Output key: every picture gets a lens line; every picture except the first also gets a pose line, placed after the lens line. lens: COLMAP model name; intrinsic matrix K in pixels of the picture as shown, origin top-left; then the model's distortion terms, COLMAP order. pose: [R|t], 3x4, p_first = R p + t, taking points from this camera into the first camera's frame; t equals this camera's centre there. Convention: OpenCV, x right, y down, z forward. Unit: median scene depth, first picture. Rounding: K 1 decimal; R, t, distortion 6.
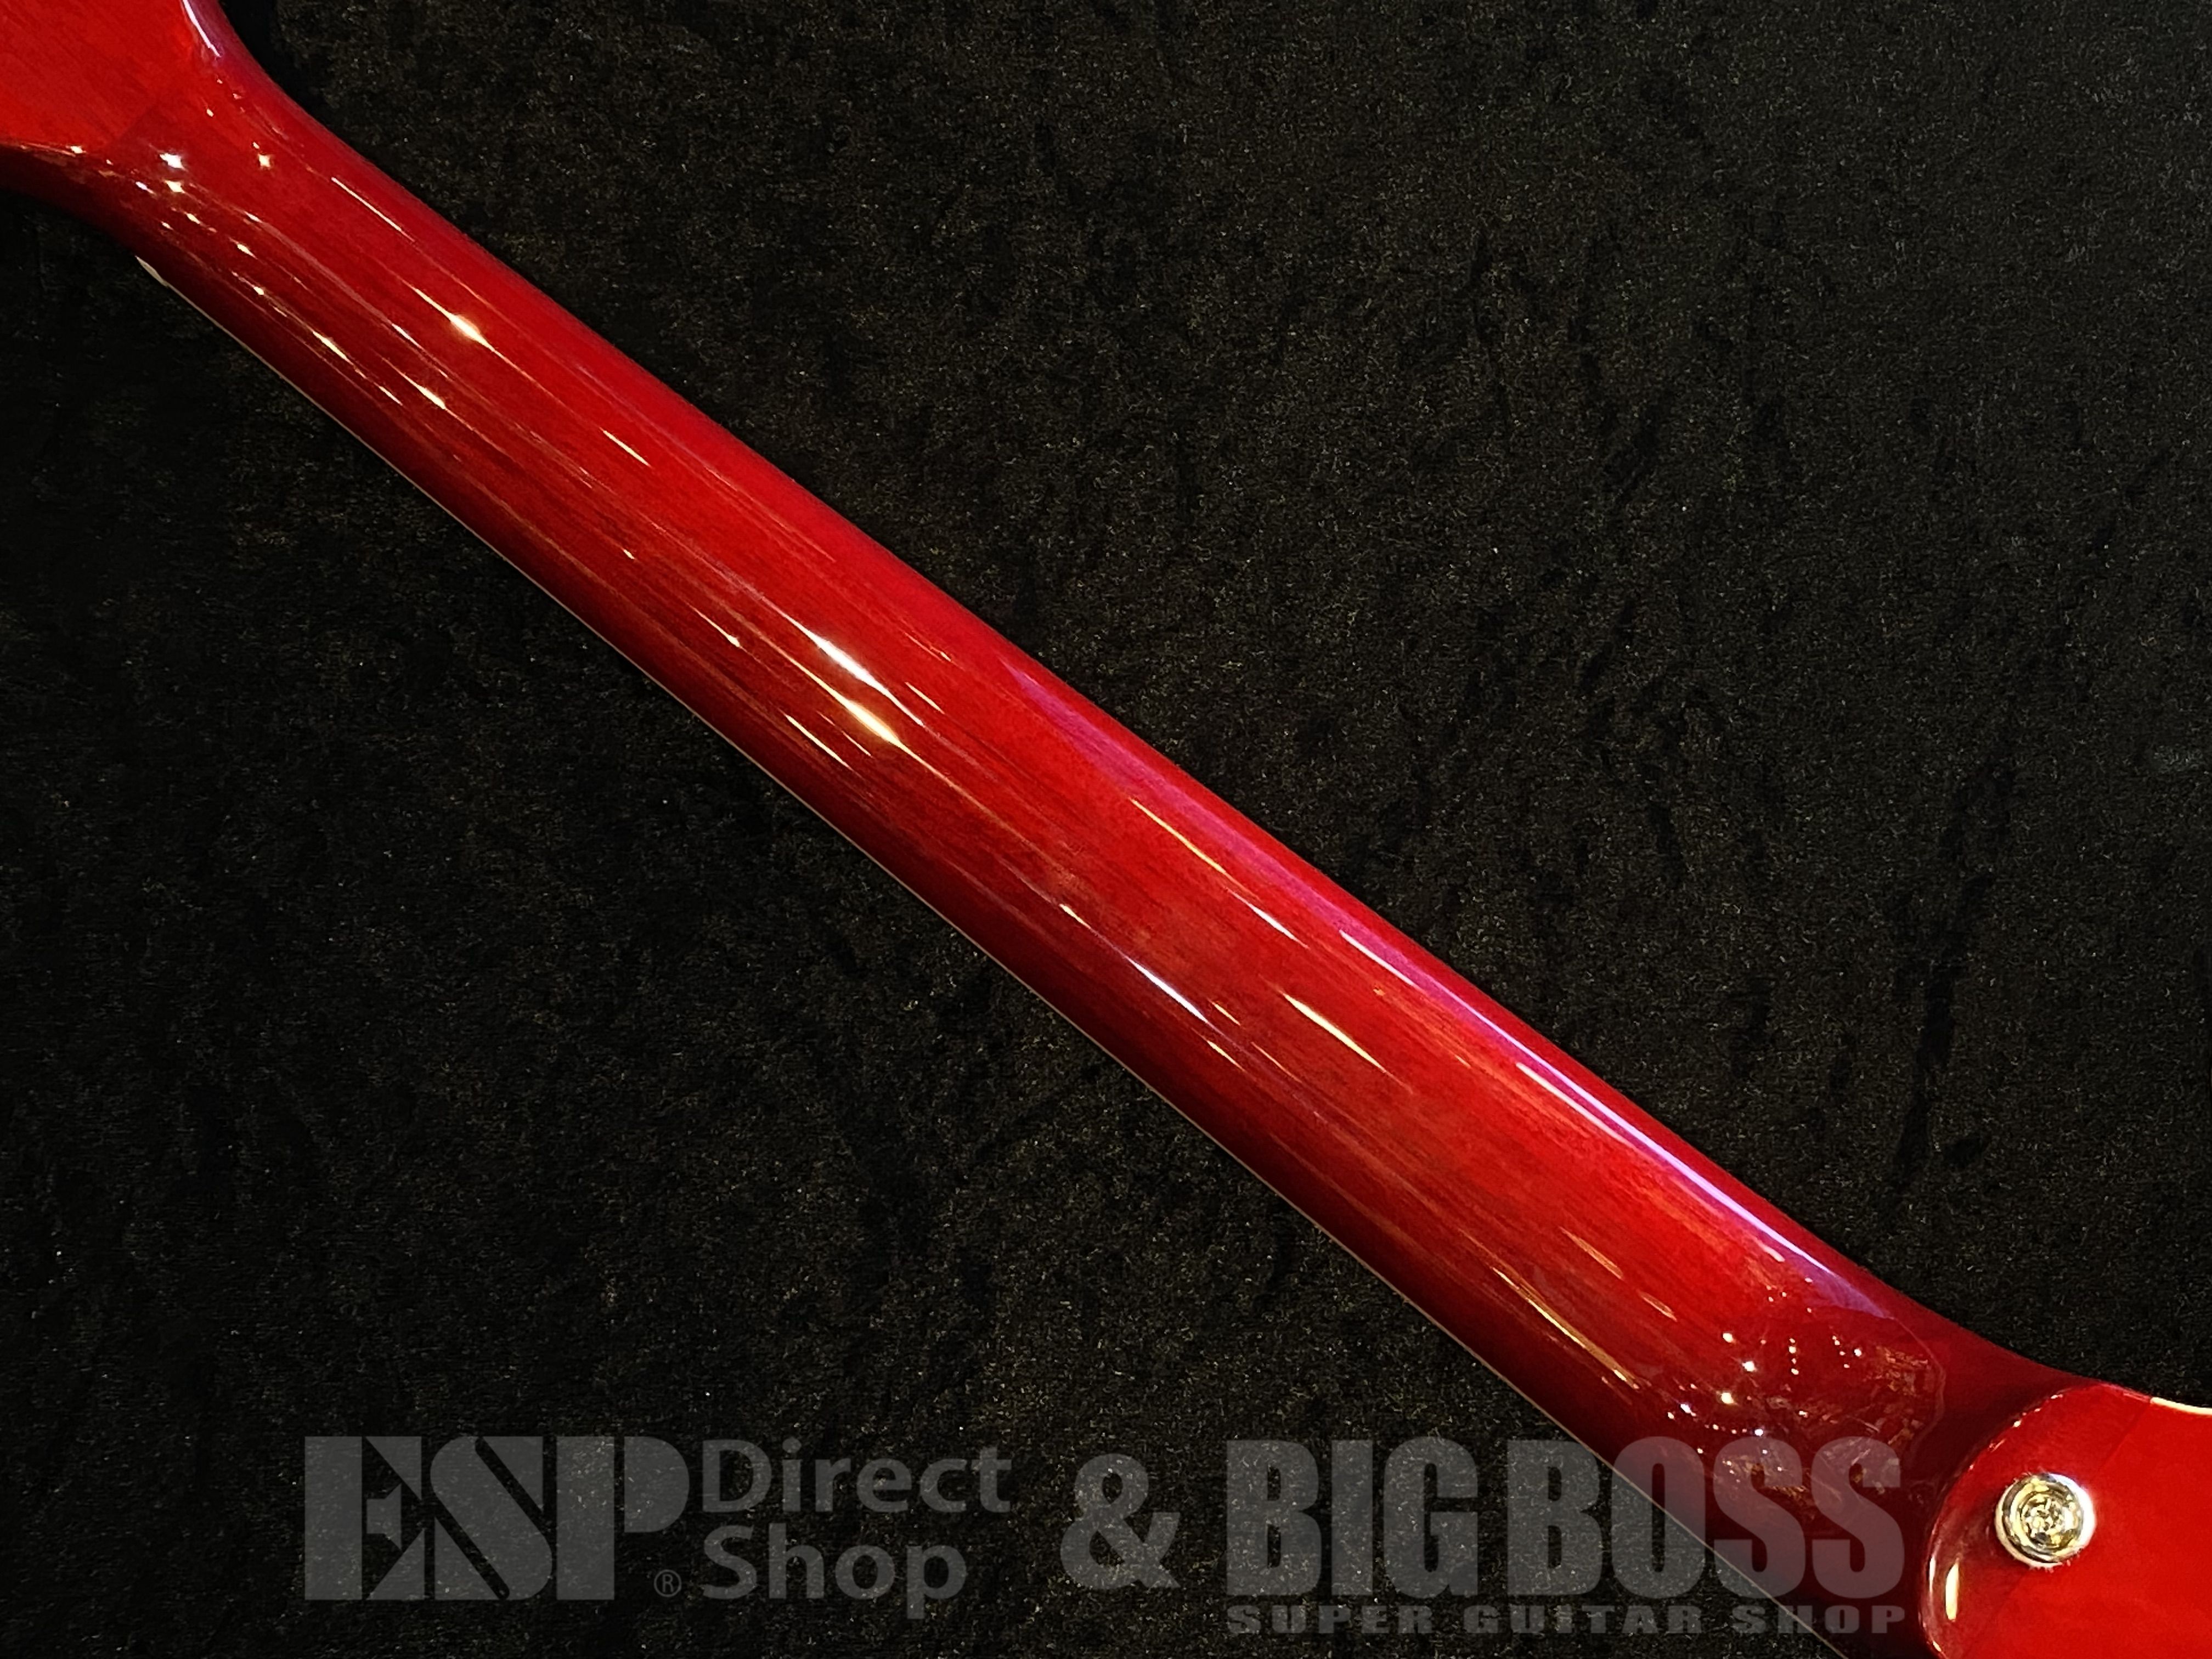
lens RADIAL K [[3422.3, 0, 1104.3], [0, 3422.3, 834.7], [0, 0, 1]] dist [0.209681, -0.706799]
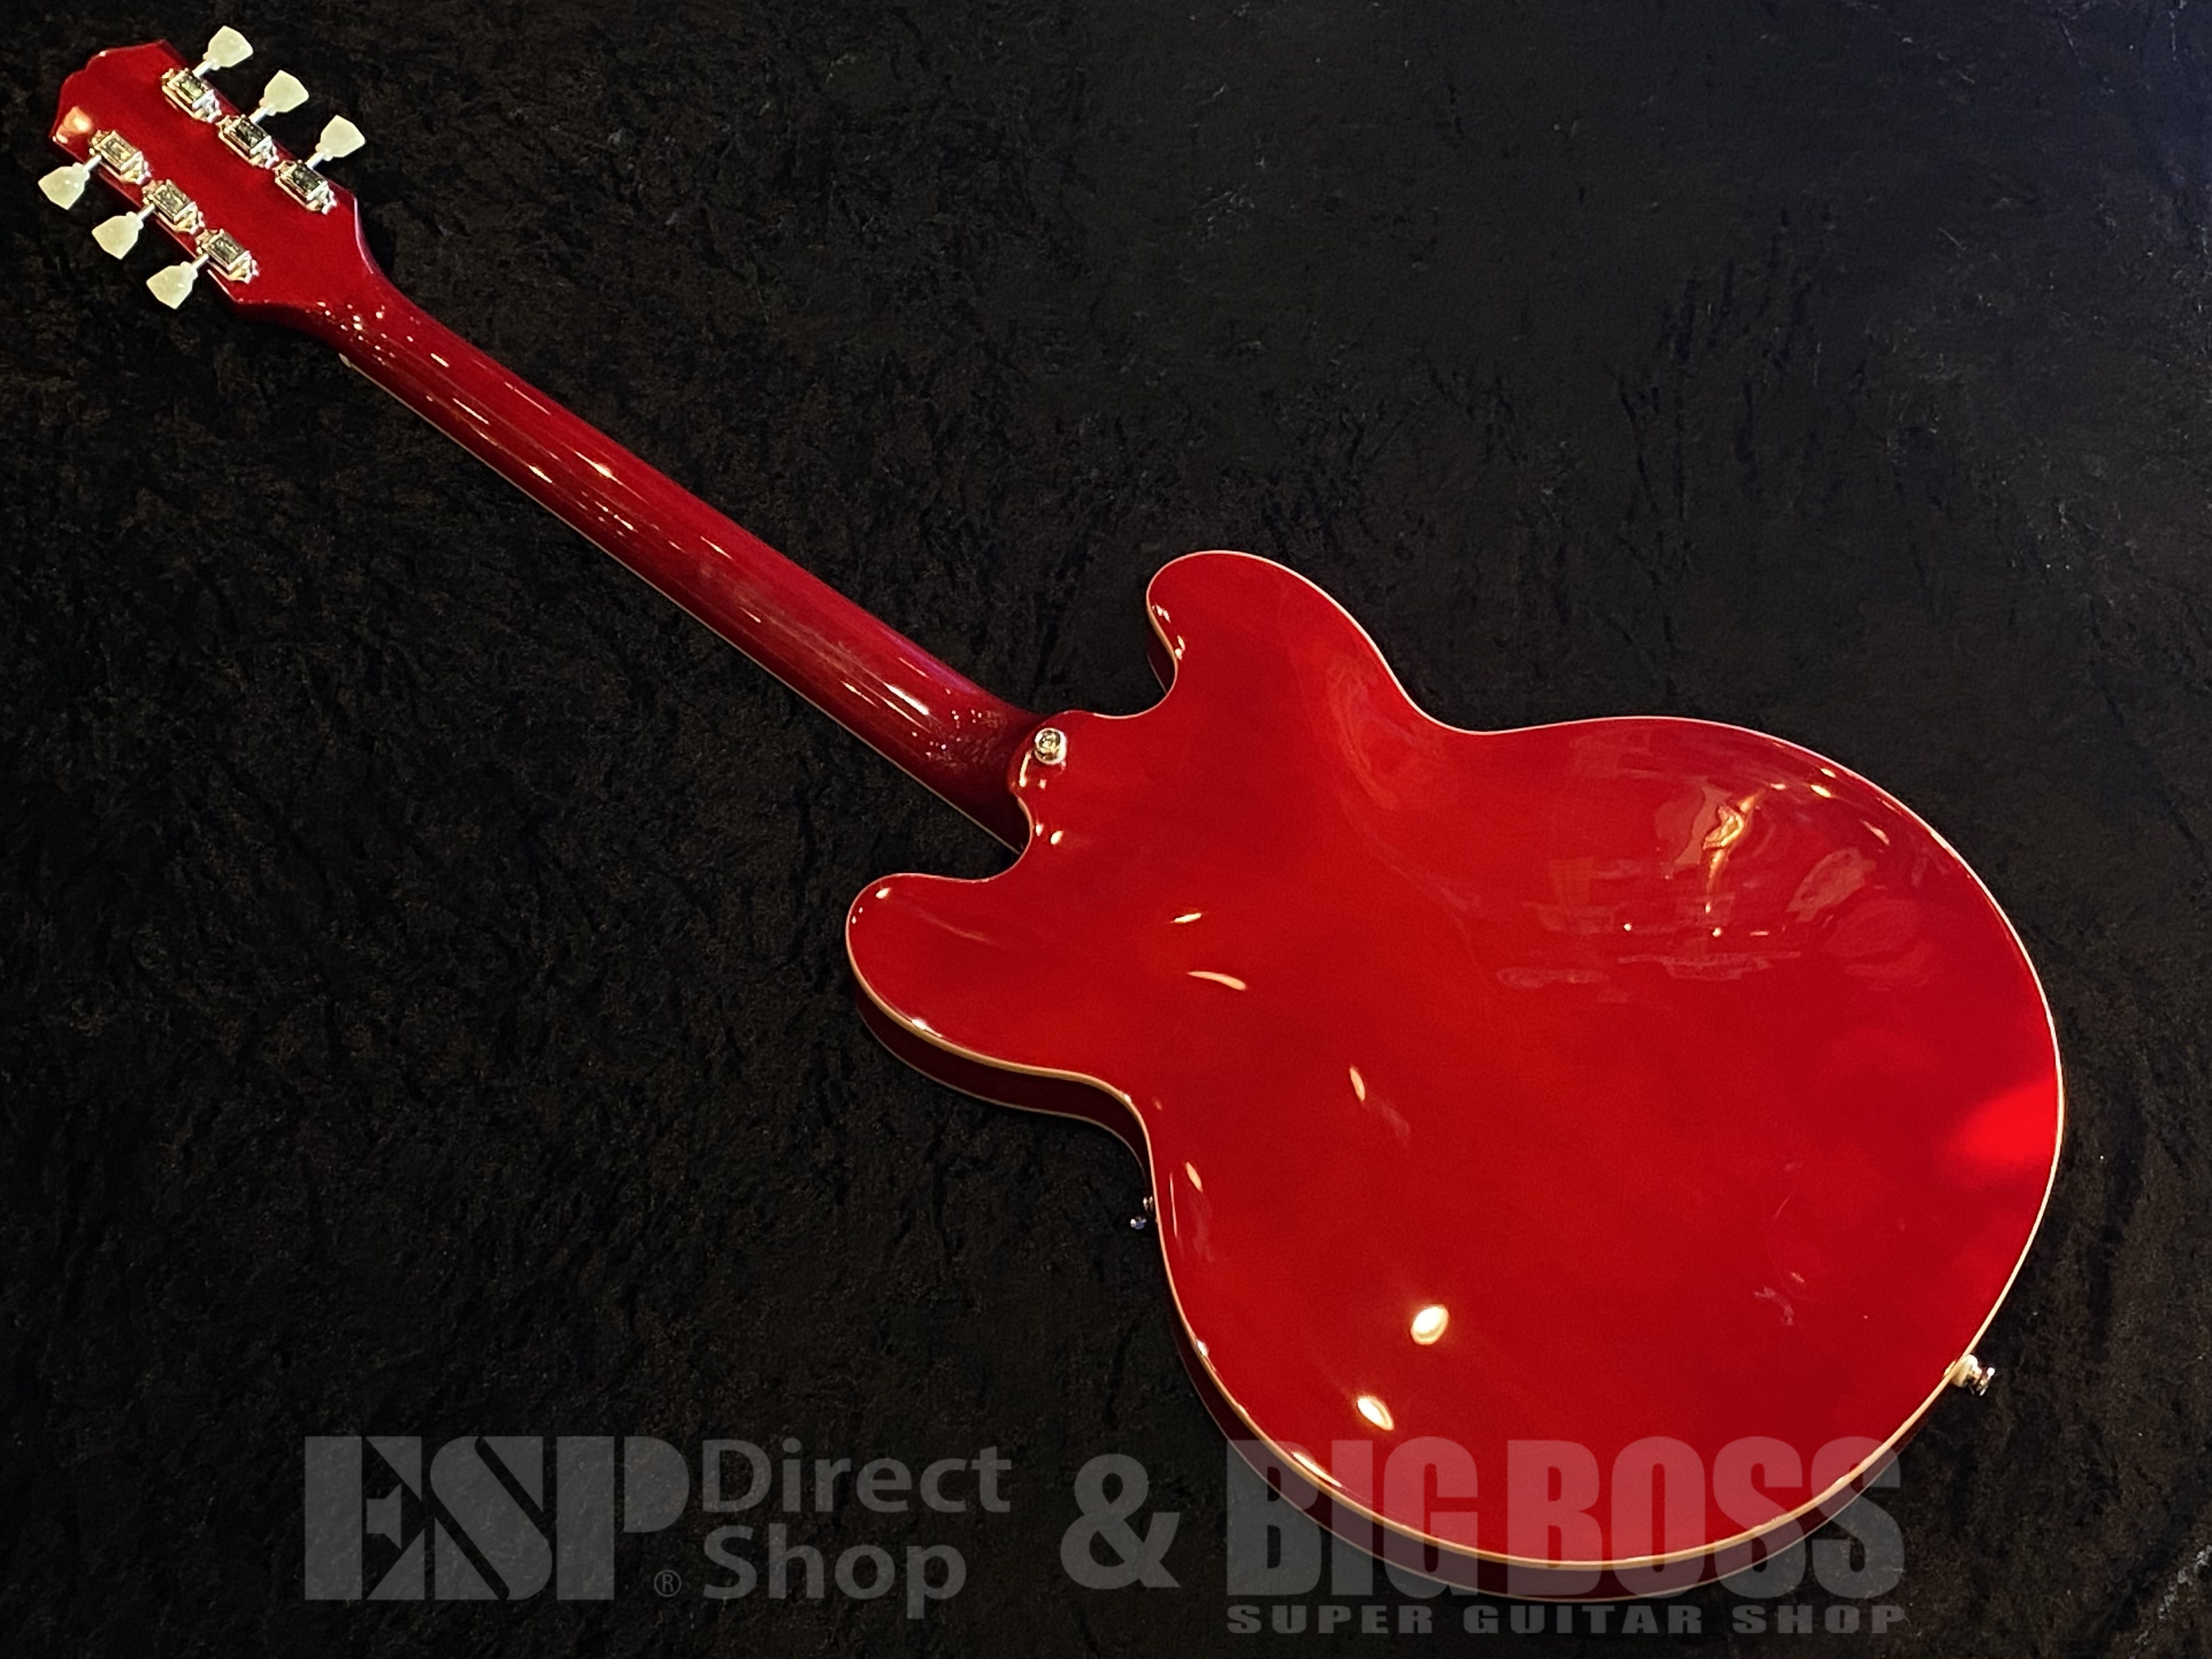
lens RADIAL K [[3571.8, 0, 1033.9], [0, 3571.8, 832.3], [0, 0, 1]] dist [0.142476, -0.500842]
pose [[0.998923, 0.006438, 0.045956, 0.101832], [0.003021, 0.979203, -0.202861, 0.697166], [-0.046306, 0.202782, 0.978129, -1.481386]]
